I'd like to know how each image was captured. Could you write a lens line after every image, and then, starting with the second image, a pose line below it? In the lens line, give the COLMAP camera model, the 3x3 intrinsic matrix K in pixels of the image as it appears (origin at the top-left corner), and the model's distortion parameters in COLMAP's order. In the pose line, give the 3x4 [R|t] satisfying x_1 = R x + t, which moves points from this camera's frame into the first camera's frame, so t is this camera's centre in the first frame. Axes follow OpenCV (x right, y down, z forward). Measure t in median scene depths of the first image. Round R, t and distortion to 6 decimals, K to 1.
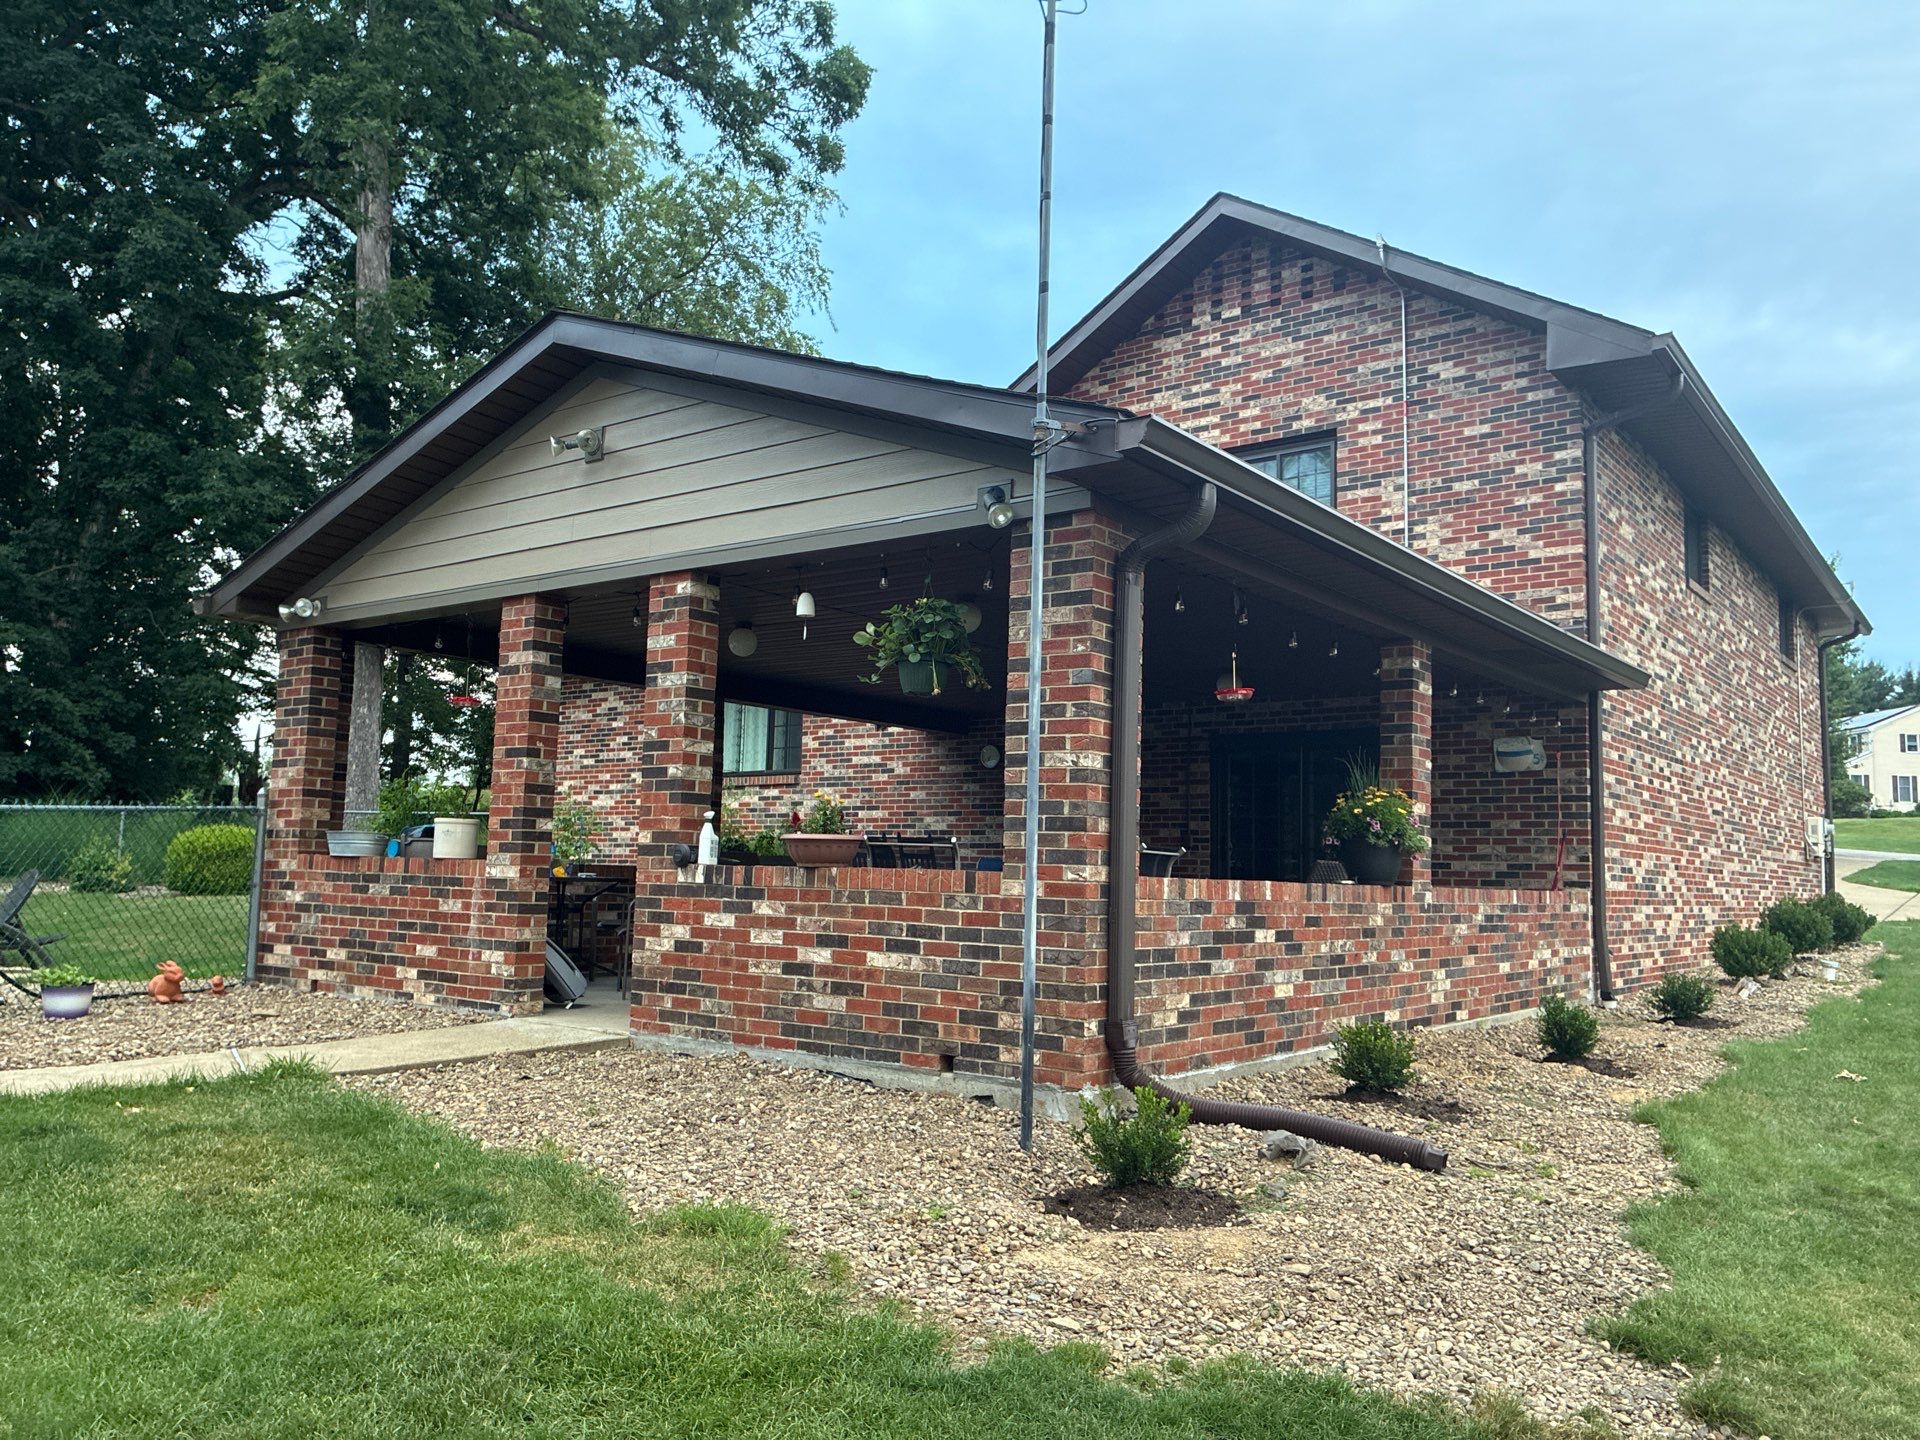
lens RADIAL K [[1461.4, 0, 958.5], [0, 1461.4, 736.5], [0, 0, 1]] dist [0.043124, -0.057121]
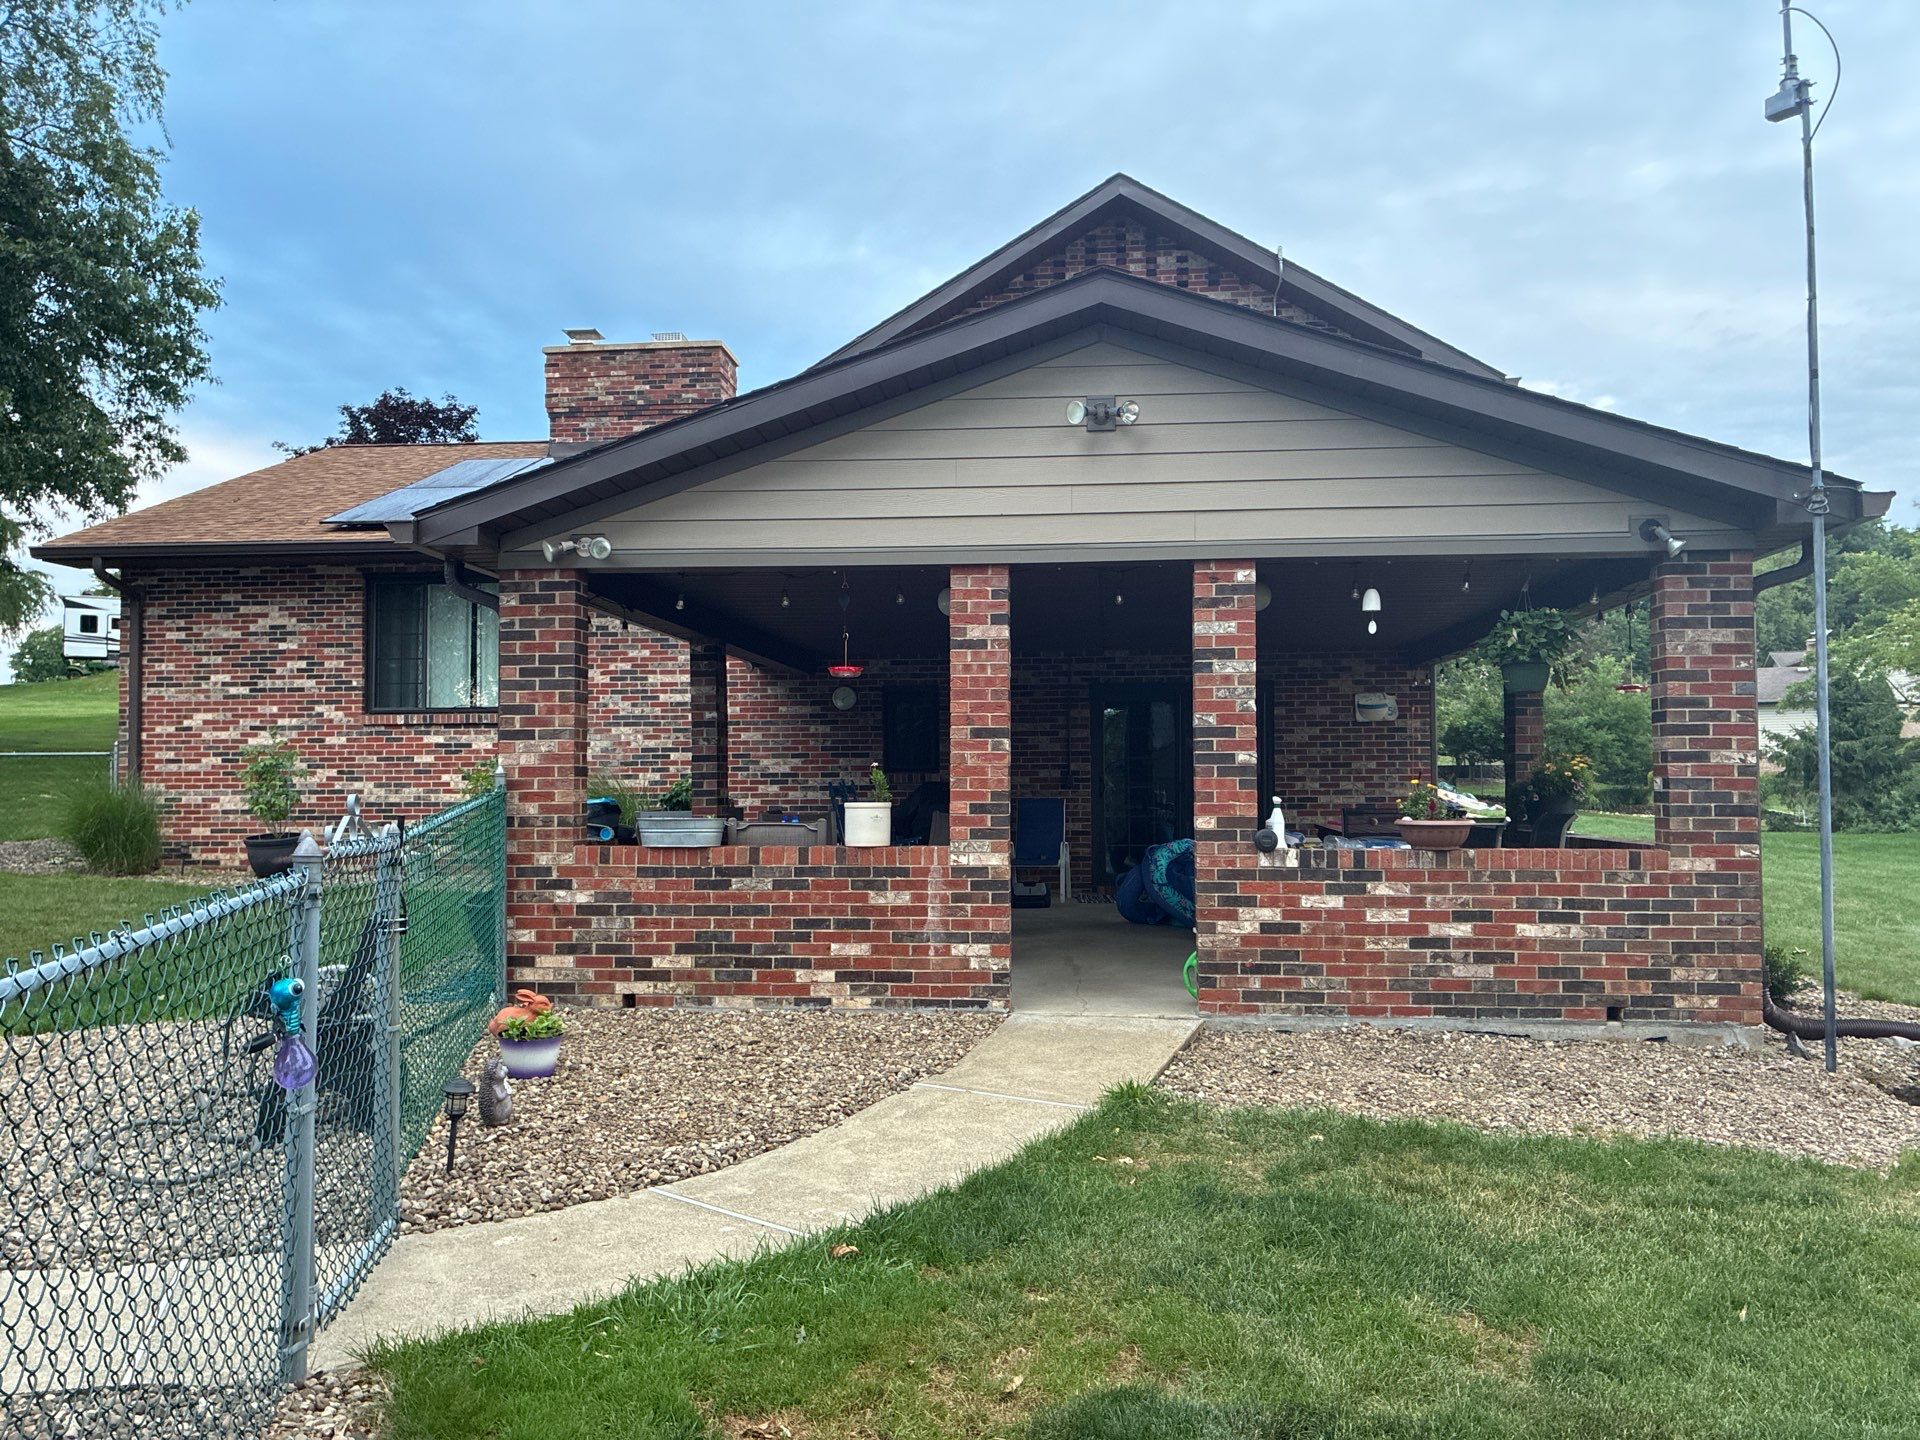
lens RADIAL K [[1461.4, 0, 964.4], [0, 1461.4, 735.6], [0, 0, 1]] dist [0.043124, -0.057121]
pose [[0.850587, -0.010619, 0.525728, -0.813762], [-0.025498, 0.997787, 0.061409, -0.044850], [-0.525217, -0.065639, 0.848433, 0.218634]]
